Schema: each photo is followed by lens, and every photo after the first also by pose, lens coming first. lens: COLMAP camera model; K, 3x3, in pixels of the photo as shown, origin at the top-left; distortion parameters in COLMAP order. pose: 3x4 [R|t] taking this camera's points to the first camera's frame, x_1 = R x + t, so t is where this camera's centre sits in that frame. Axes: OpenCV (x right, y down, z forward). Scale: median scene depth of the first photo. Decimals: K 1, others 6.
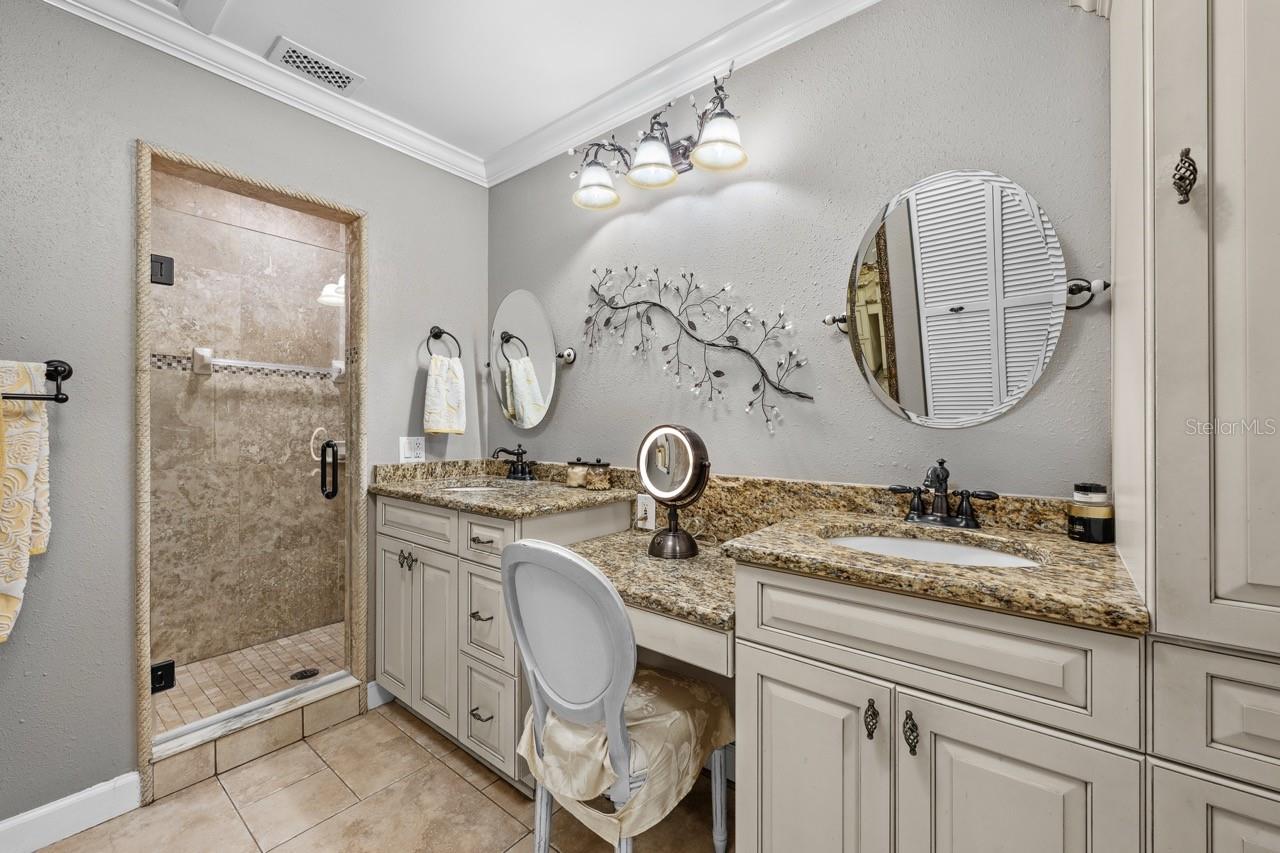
lens RADIAL K [[508.8, 0, 638.4], [0, 508.8, 427.1], [0, 0, 1]] dist [-0.001605, 0.000597]
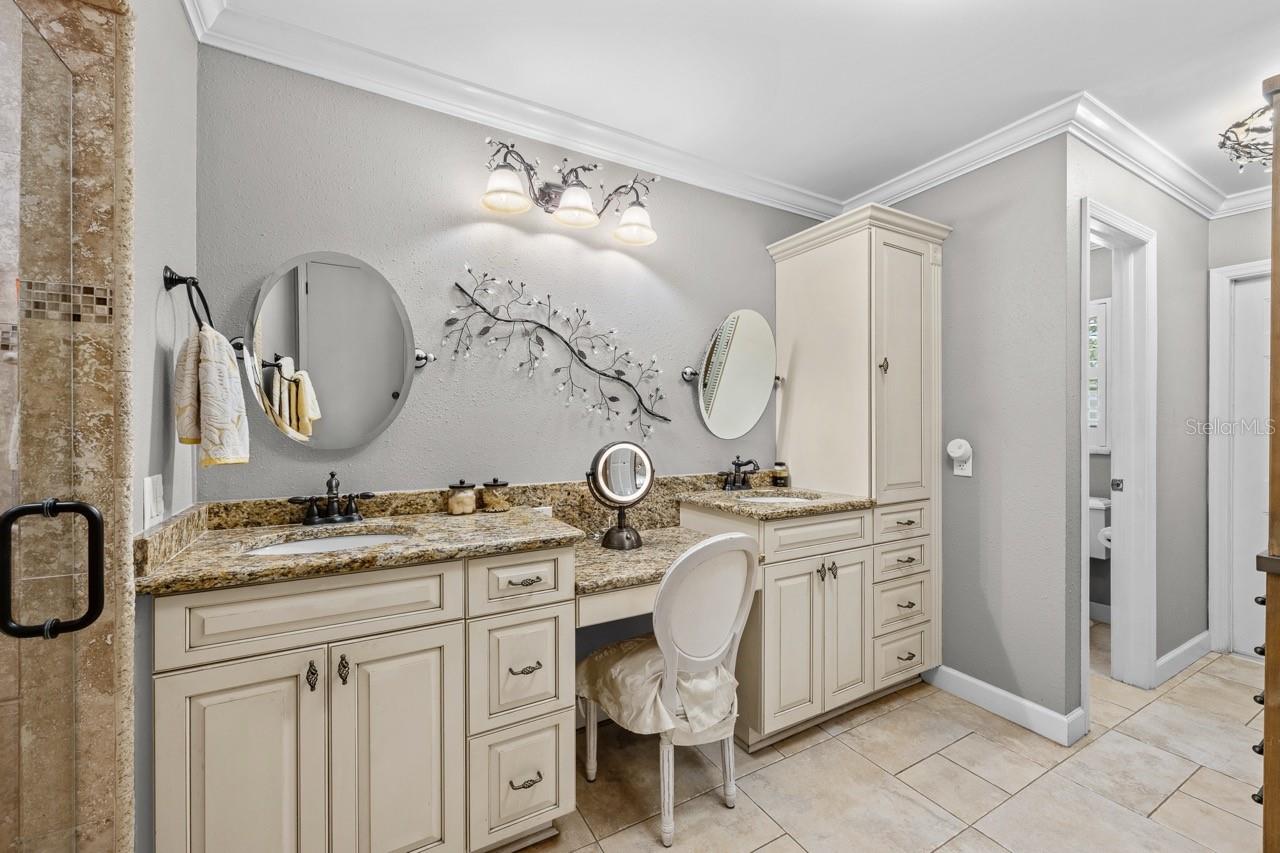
lens RADIAL K [[508.8, 0, 631.6], [0, 508.8, 425.3], [0, 0, 1]] dist [-0.001605, 0.000597]
pose [[0.375491, 0.001887, 0.926824, -0.980666], [0.008583, 0.999948, -0.005513, -0.031665], [-0.926786, 0.010025, 0.375455, 0.483947]]
